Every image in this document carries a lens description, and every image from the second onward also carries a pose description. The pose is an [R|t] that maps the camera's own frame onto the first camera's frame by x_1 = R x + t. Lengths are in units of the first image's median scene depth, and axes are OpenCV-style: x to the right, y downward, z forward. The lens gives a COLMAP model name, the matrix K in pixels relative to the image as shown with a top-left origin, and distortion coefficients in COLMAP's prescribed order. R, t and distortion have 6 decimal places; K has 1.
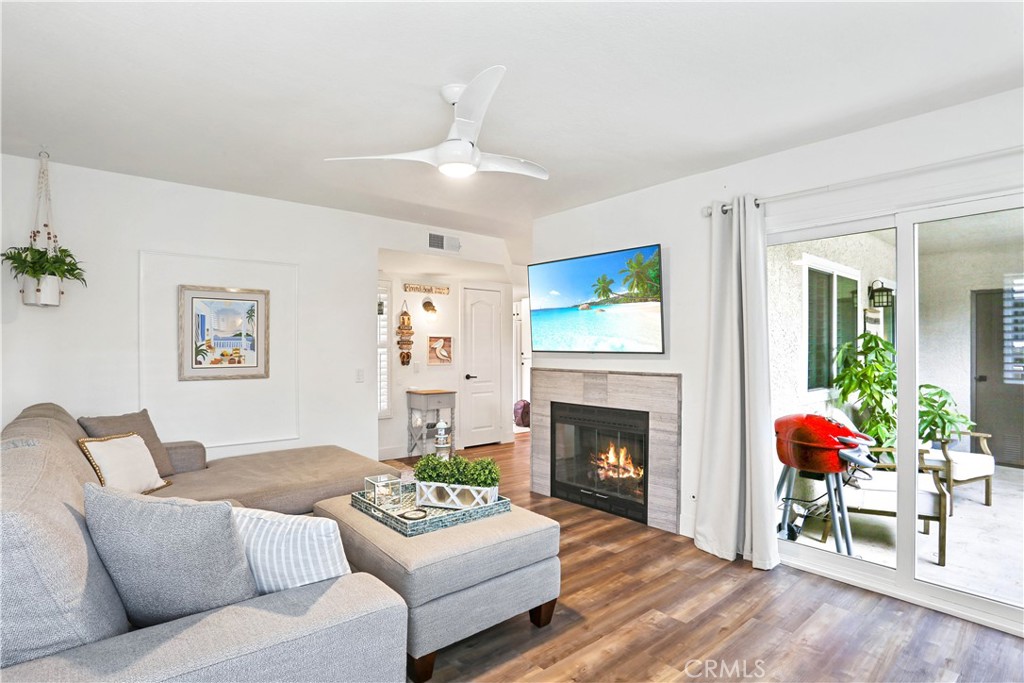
lens RADIAL K [[522.3, 0, 508.2], [0, 522.3, 344.0], [0, 0, 1]] dist [-0.033766, -0.000102]
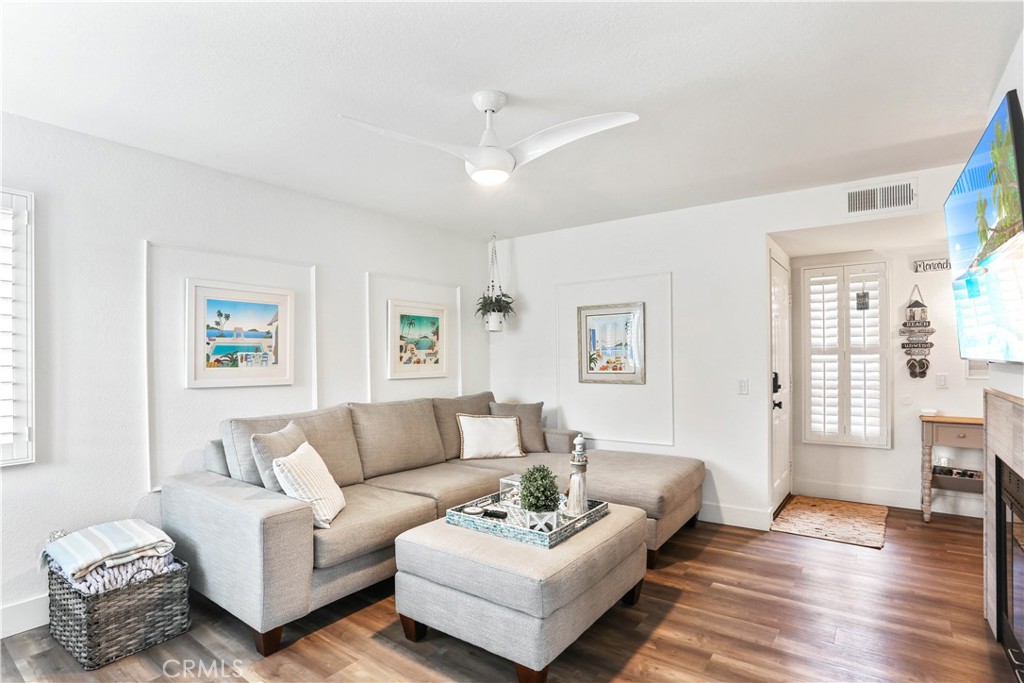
lens RADIAL K [[522.3, 0, 503.4], [0, 522.3, 360.0], [0, 0, 1]] dist [-0.033766, -0.000102]
pose [[0.250202, 0.000734, -0.968193, 0.534100], [0.018156, 0.999820, 0.005450, 0.005103], [0.968023, -0.018942, 0.250143, 0.477301]]
